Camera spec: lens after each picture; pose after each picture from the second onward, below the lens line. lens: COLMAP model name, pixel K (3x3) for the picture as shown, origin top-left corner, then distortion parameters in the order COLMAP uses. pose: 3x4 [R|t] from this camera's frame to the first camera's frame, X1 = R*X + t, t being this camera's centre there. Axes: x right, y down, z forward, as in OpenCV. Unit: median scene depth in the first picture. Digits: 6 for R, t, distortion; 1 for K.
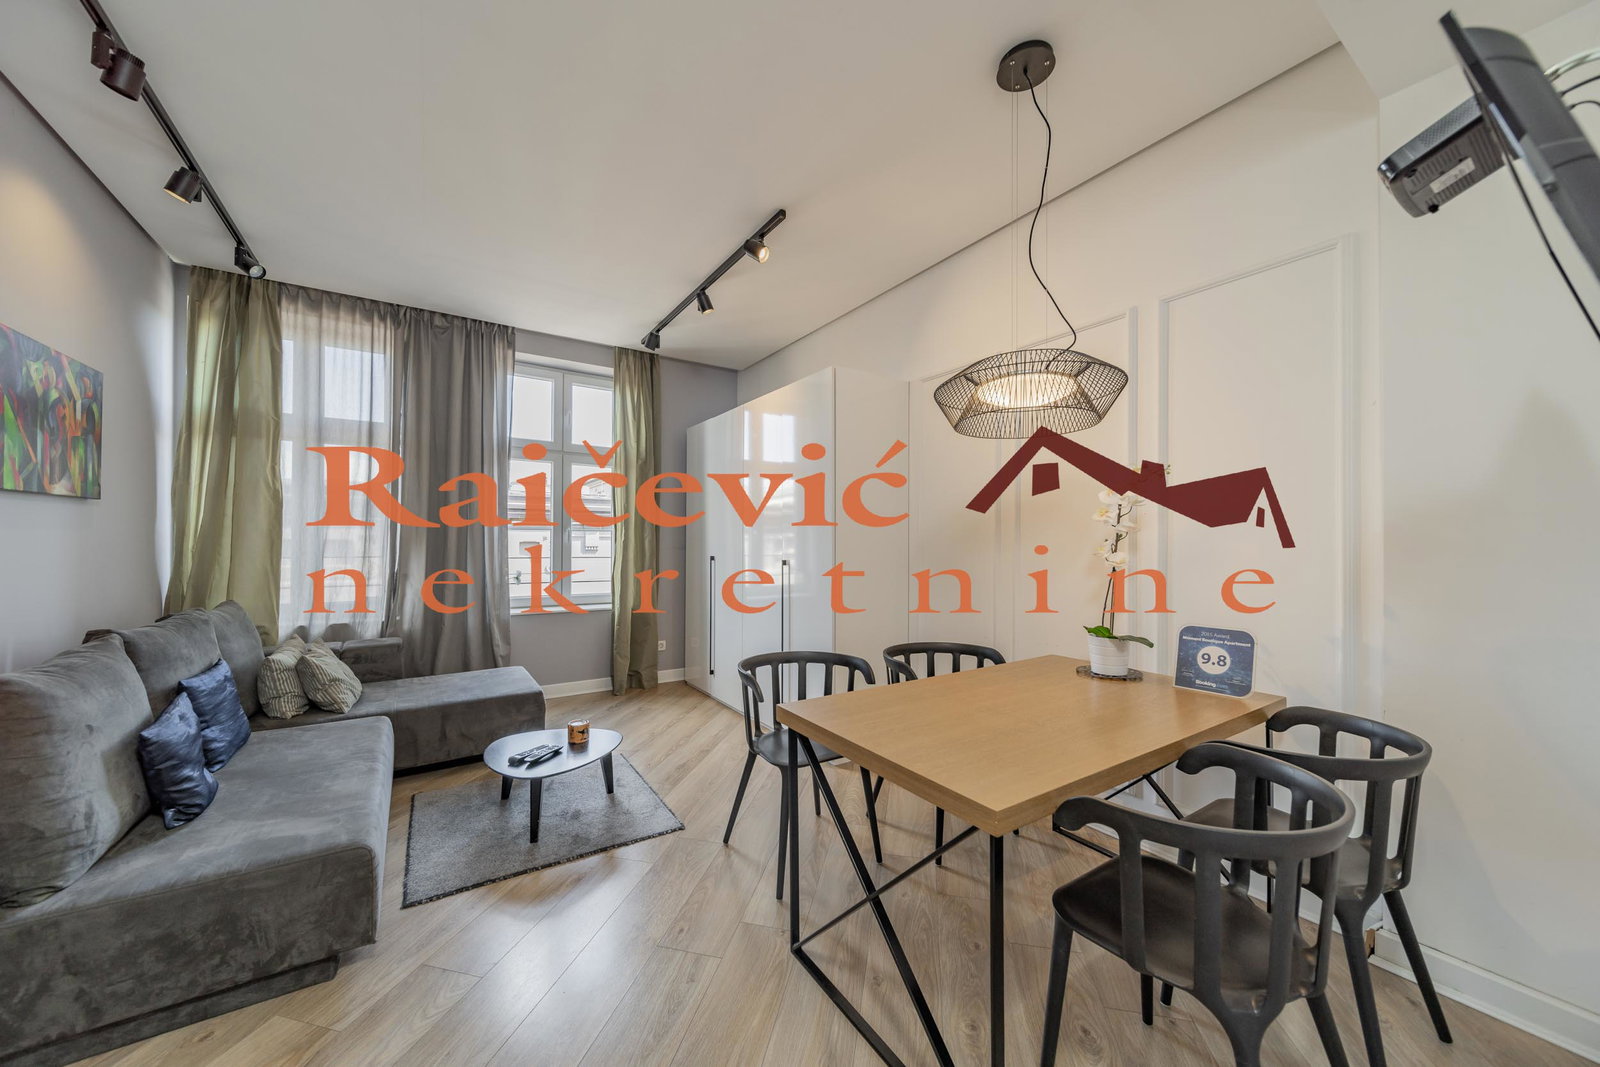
lens RADIAL K [[557.7, 0, 798.6], [0, 557.7, 541.0], [0, 0, 1]] dist [0.001458, -0.001029]
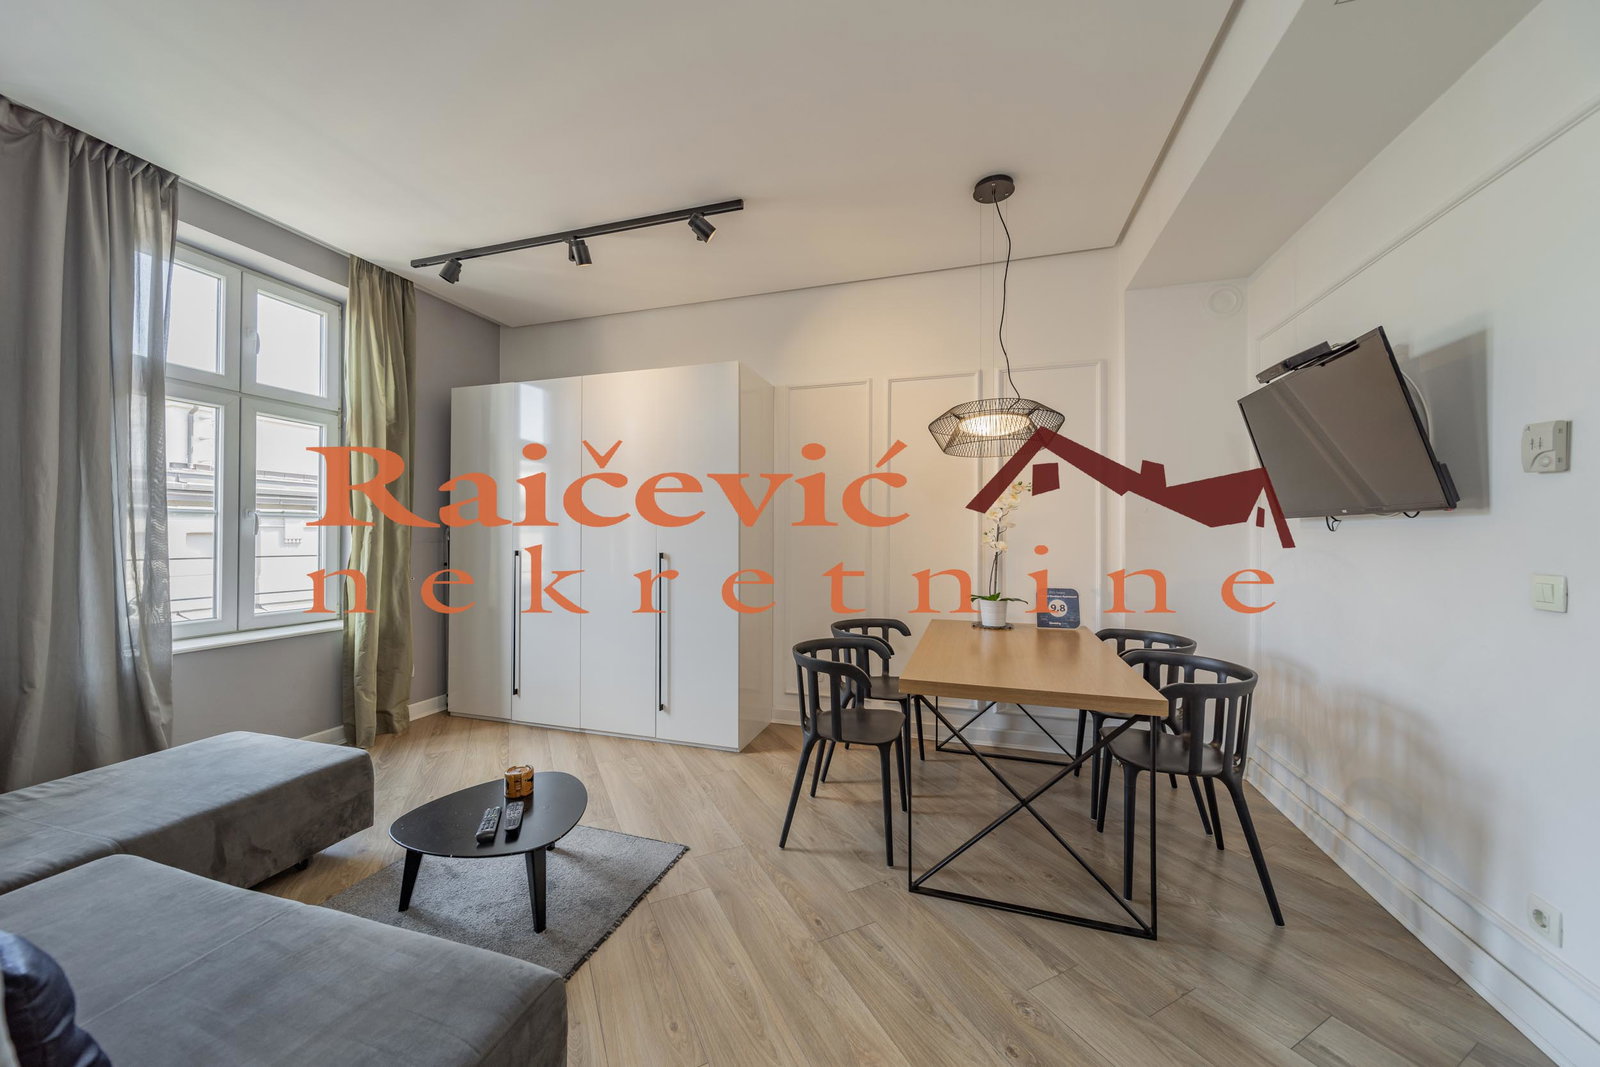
lens RADIAL K [[557.7, 0, 801.2], [0, 557.7, 541.0], [0, 0, 1]] dist [0.001458, -0.001029]
pose [[0.765766, -0.008963, 0.643057, -0.388423], [-0.003123, 0.999839, 0.017655, -0.004690], [-0.643112, -0.015528, 0.765614, 0.103616]]
